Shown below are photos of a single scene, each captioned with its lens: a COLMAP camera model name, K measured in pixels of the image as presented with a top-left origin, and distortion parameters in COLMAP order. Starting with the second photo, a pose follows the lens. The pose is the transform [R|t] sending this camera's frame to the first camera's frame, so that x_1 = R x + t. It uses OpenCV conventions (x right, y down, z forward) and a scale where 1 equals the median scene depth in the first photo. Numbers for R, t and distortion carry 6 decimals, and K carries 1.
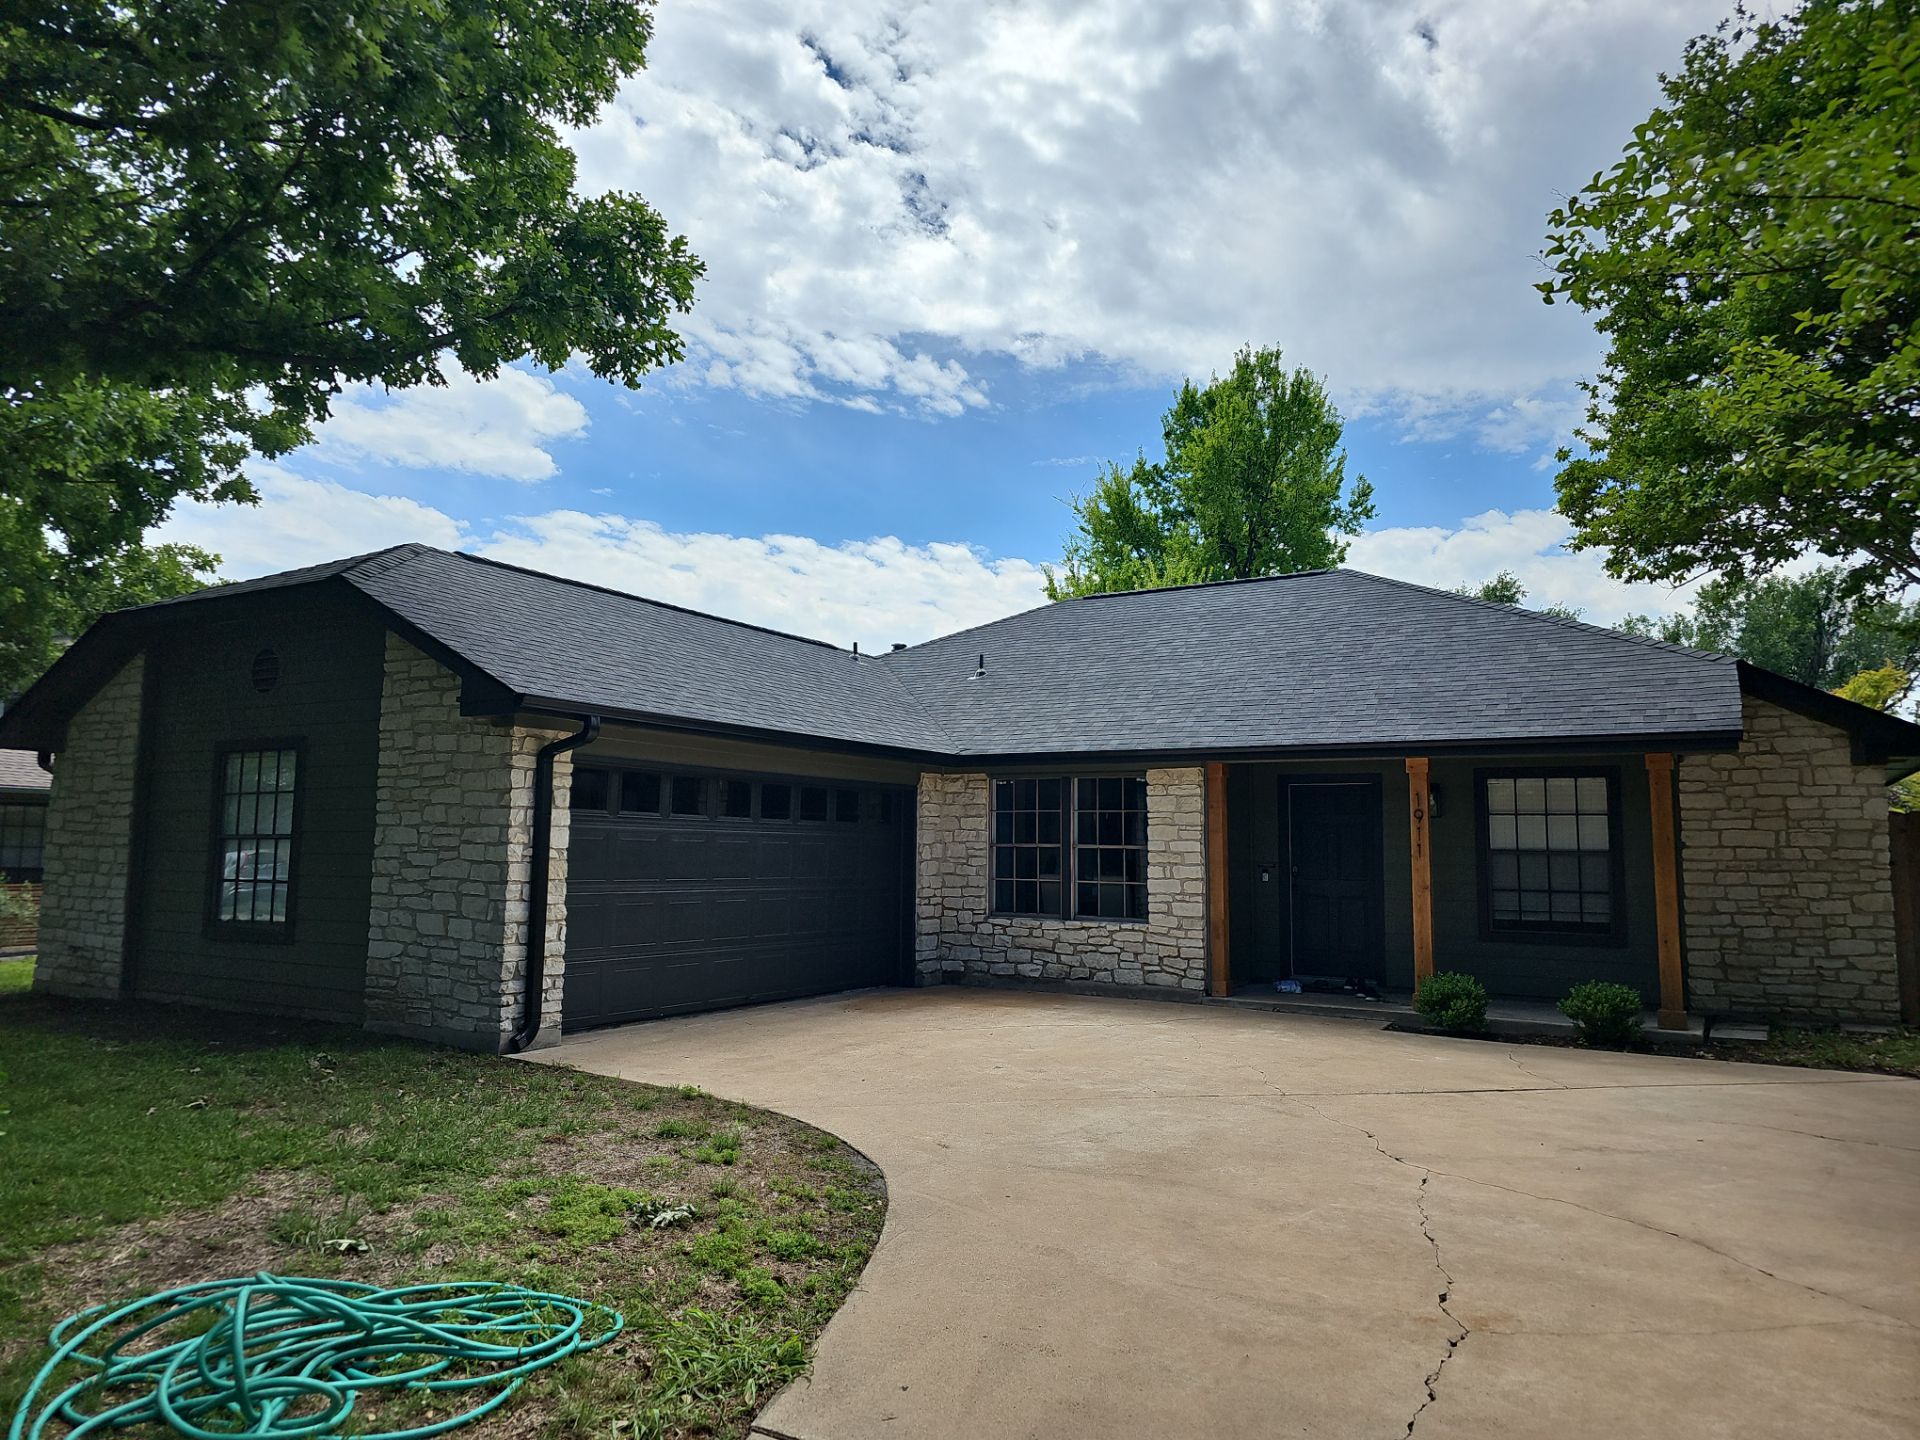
lens RADIAL K [[1255.4, 0, 972.2], [0, 1255.4, 727.4], [0, 0, 1]] dist [0.045452, -0.016320]
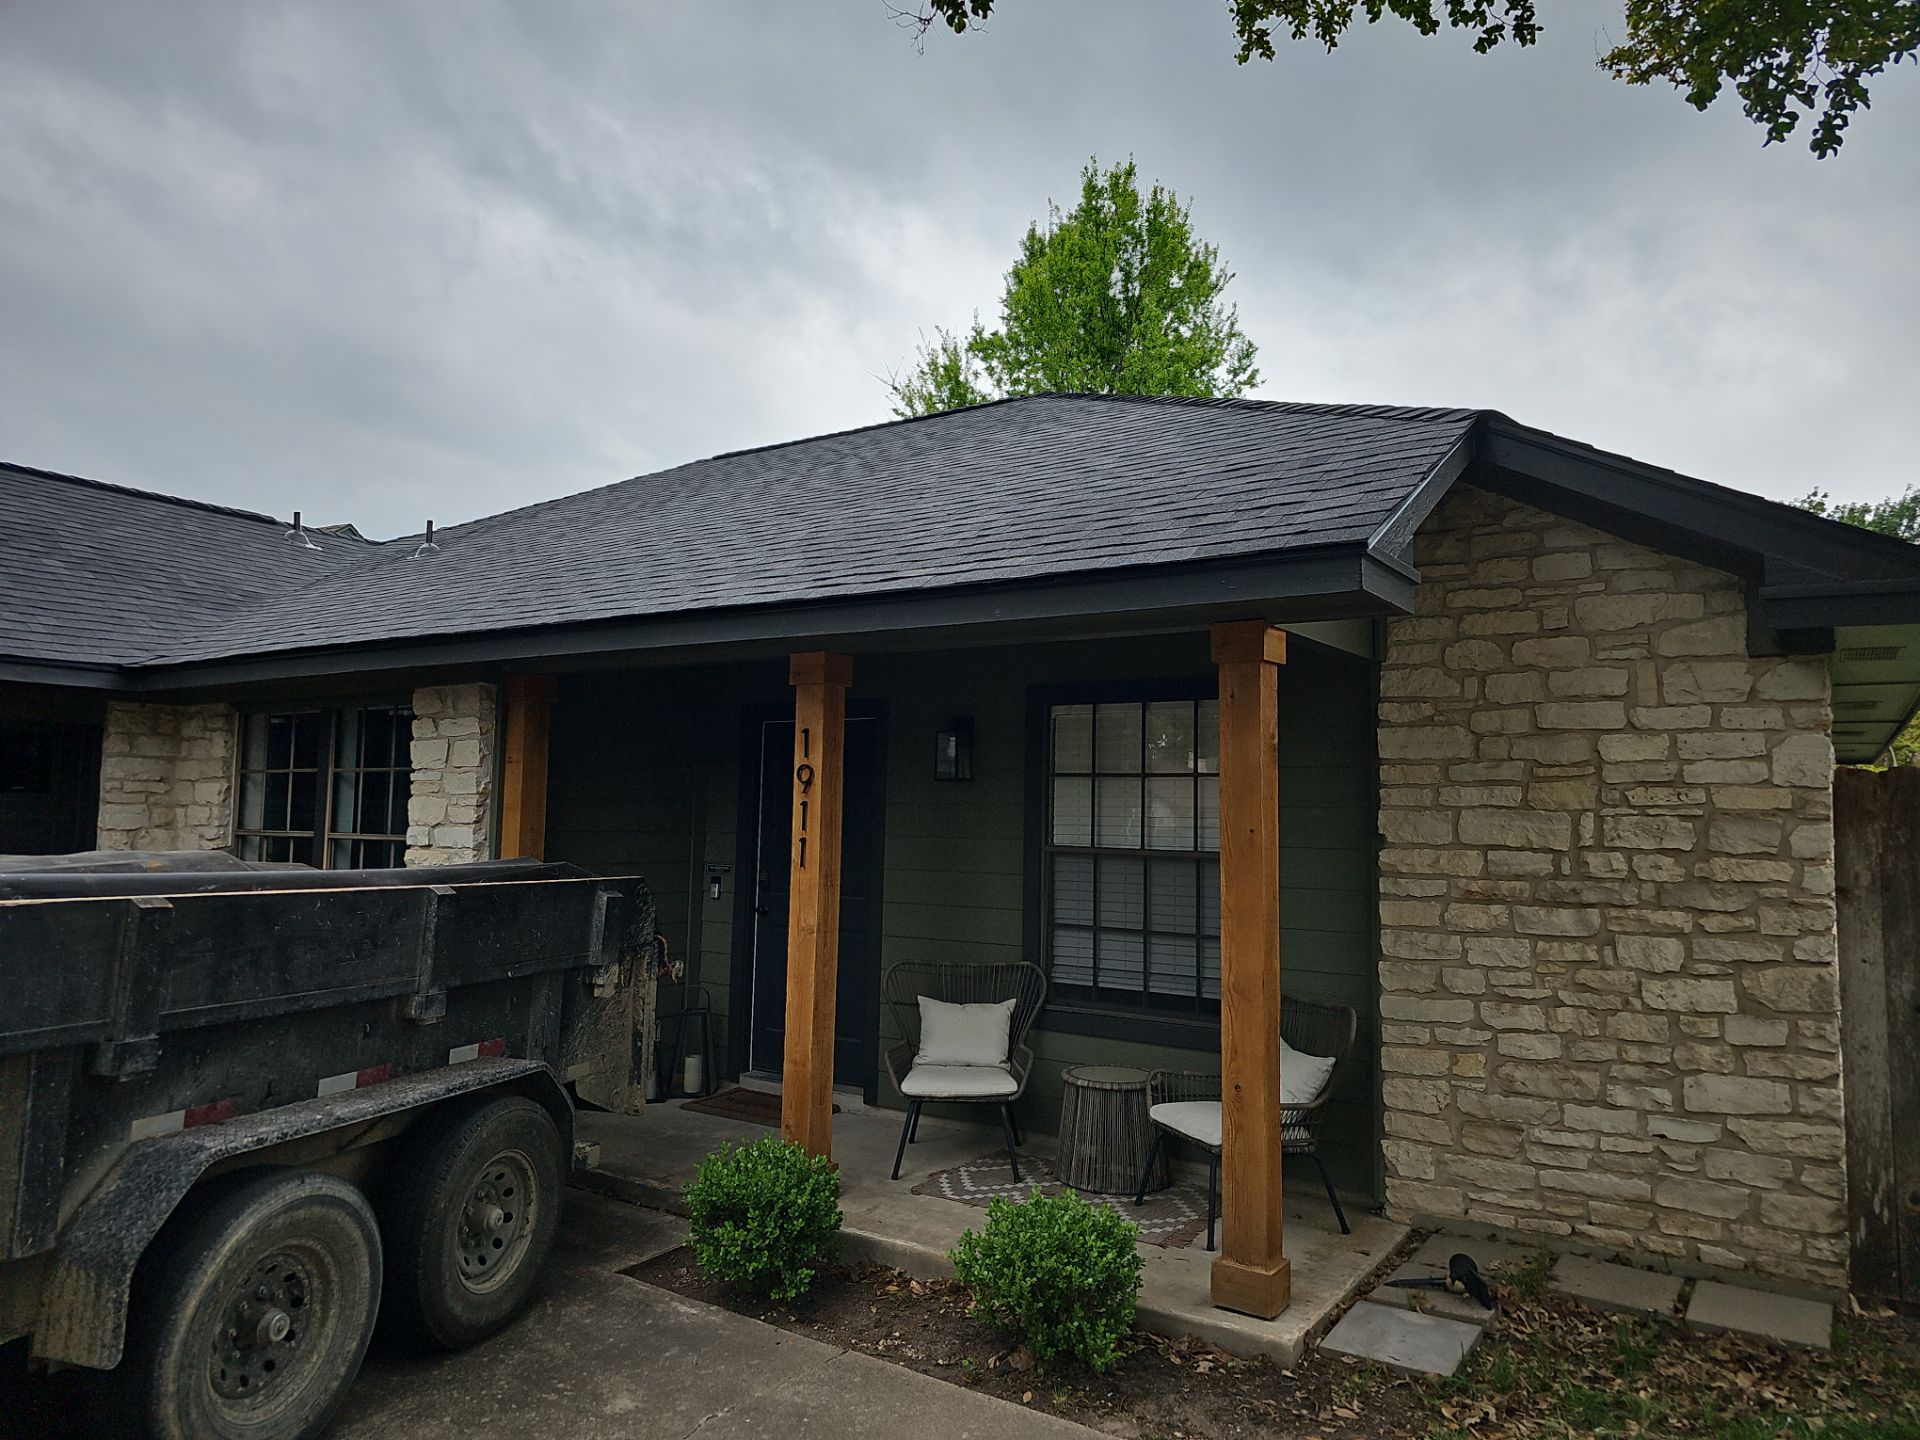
lens RADIAL K [[1255.4, 0, 950.0], [0, 1255.4, 724.6], [0, 0, 1]] dist [0.045452, -0.016320]
pose [[0.998093, -0.000243, -0.061728, 0.446585], [0.001930, 0.999626, 0.027266, 0.039494], [0.061698, -0.027334, 0.997720, 0.558984]]
